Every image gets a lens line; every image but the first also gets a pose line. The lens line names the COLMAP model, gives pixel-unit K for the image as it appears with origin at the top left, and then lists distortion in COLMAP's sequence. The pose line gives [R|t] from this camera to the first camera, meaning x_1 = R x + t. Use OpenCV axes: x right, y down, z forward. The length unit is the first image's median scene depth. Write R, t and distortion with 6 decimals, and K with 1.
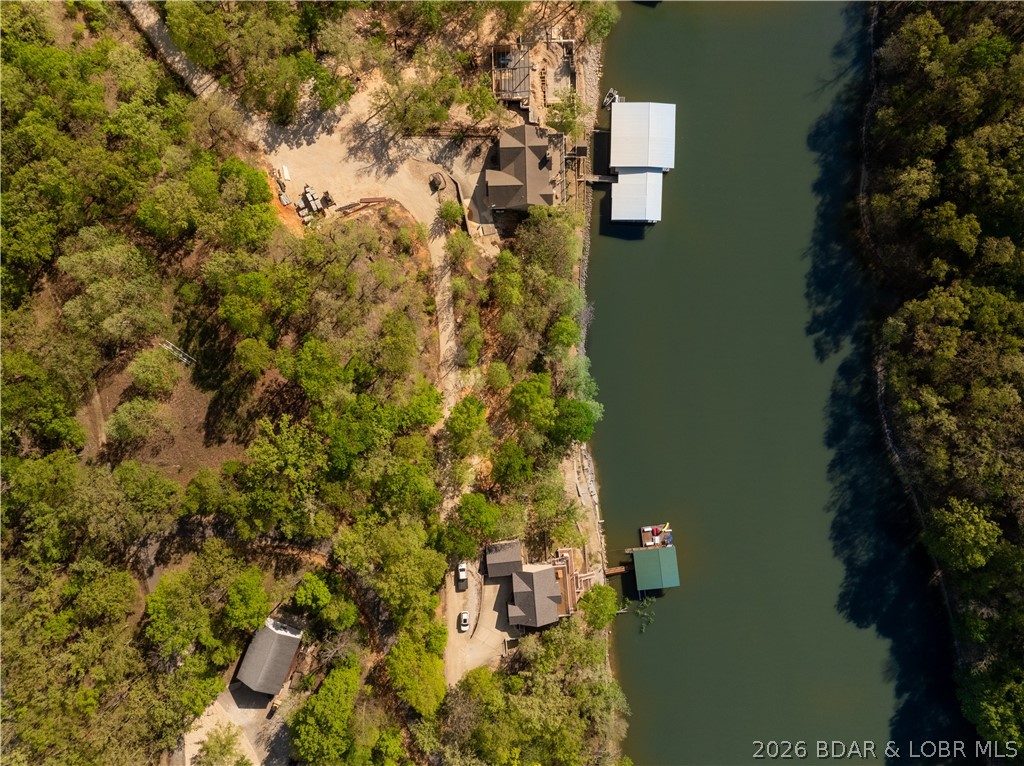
lens RADIAL K [[712.9, 0, 512.0], [0, 712.9, 383.0], [0, 0, 1]] dist [-0.068376, -0.000624]
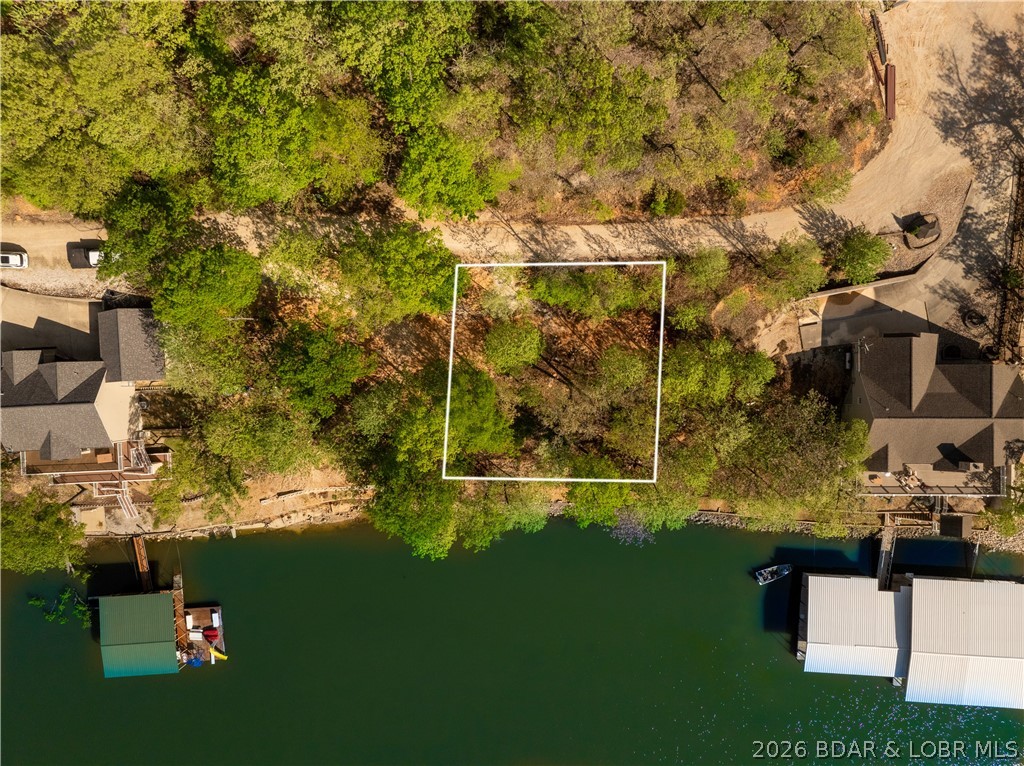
lens RADIAL K [[712.9, 0, 512.0], [0, 712.9, 383.0], [0, 0, 1]] dist [-0.068376, -0.000624]
pose [[-0.033194, 0.999288, 0.017961, -0.002183], [-0.999193, -0.033587, 0.022038, -0.021974], [0.022625, -0.017215, 0.999596, 0.519291]]
